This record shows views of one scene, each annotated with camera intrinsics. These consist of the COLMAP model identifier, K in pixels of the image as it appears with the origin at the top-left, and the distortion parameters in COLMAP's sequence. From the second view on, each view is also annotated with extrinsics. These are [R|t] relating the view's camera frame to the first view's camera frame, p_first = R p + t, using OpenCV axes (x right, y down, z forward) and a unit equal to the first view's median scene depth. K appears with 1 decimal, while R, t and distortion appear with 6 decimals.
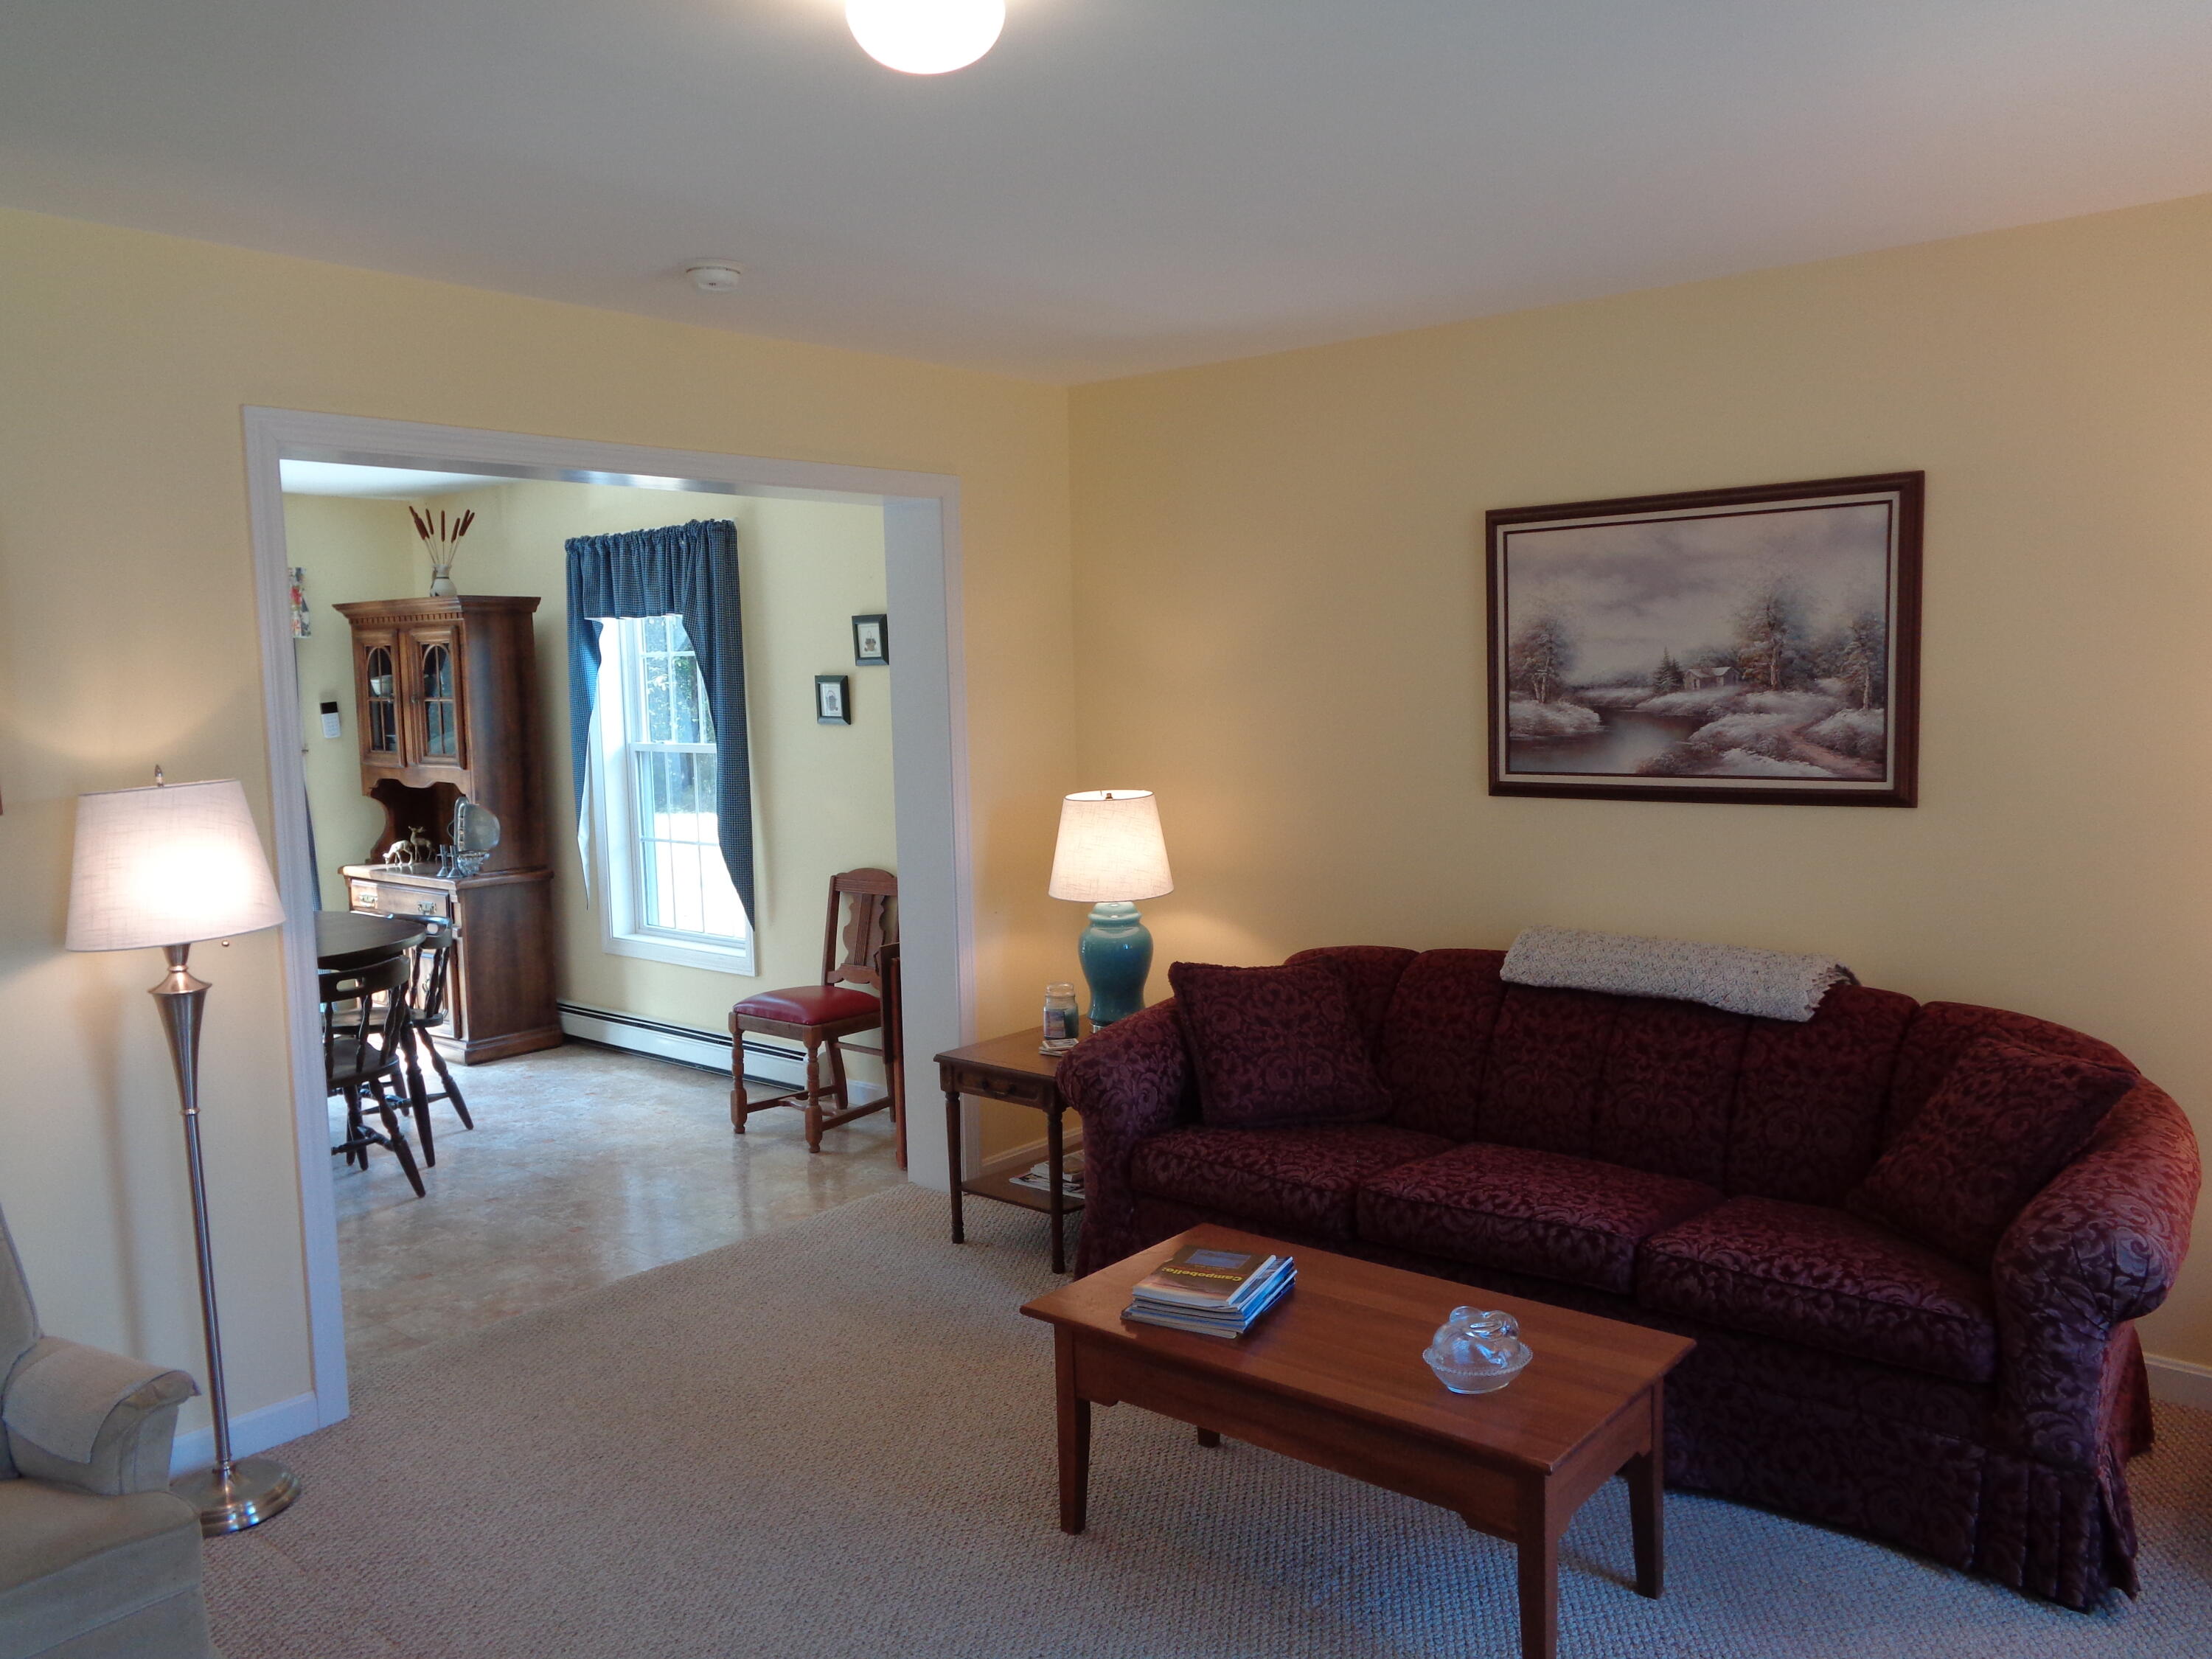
lens RADIAL K [[1659.5, 0, 1116.0], [0, 1659.5, 823.6], [0, 0, 1]] dist [0.011937, 0.002225]
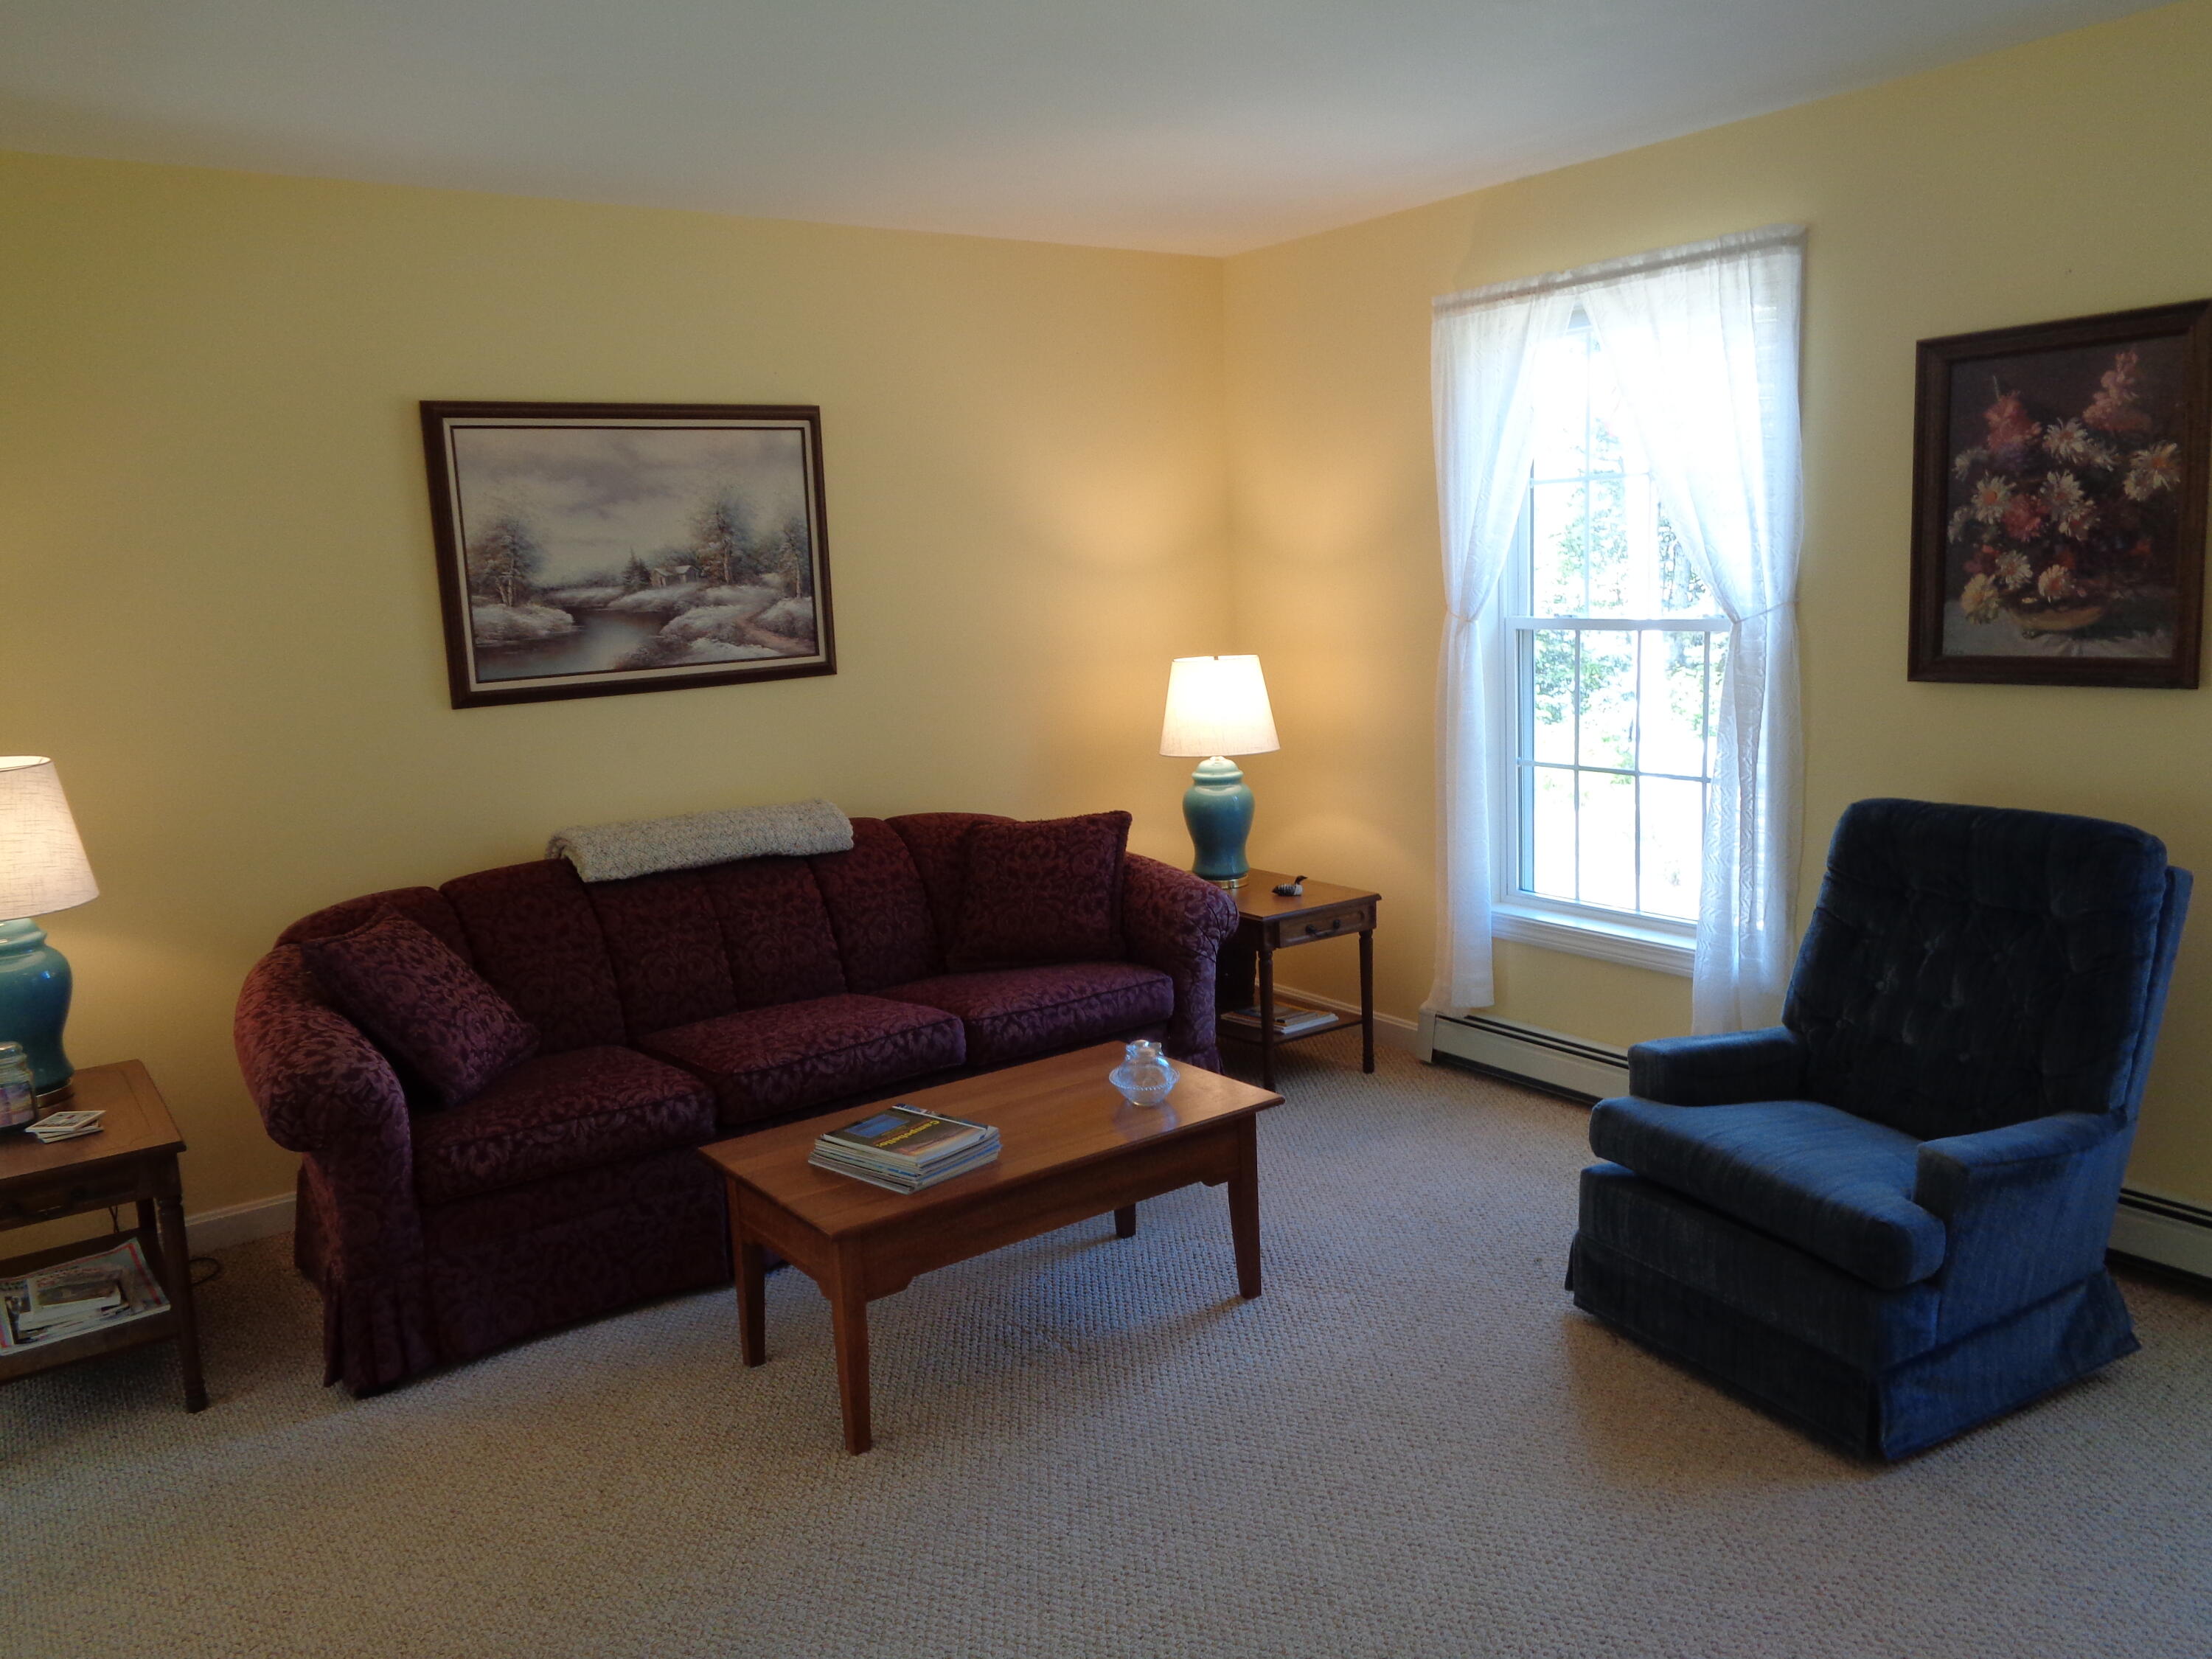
lens RADIAL K [[1659.5, 0, 1120.3], [0, 1659.5, 832.1], [0, 0, 1]] dist [0.011937, 0.002225]
pose [[0.253632, -0.150244, 0.955561, -0.659700], [0.126977, 0.984487, 0.121088, -0.016066], [-0.958930, 0.090622, 0.268775, 0.439426]]
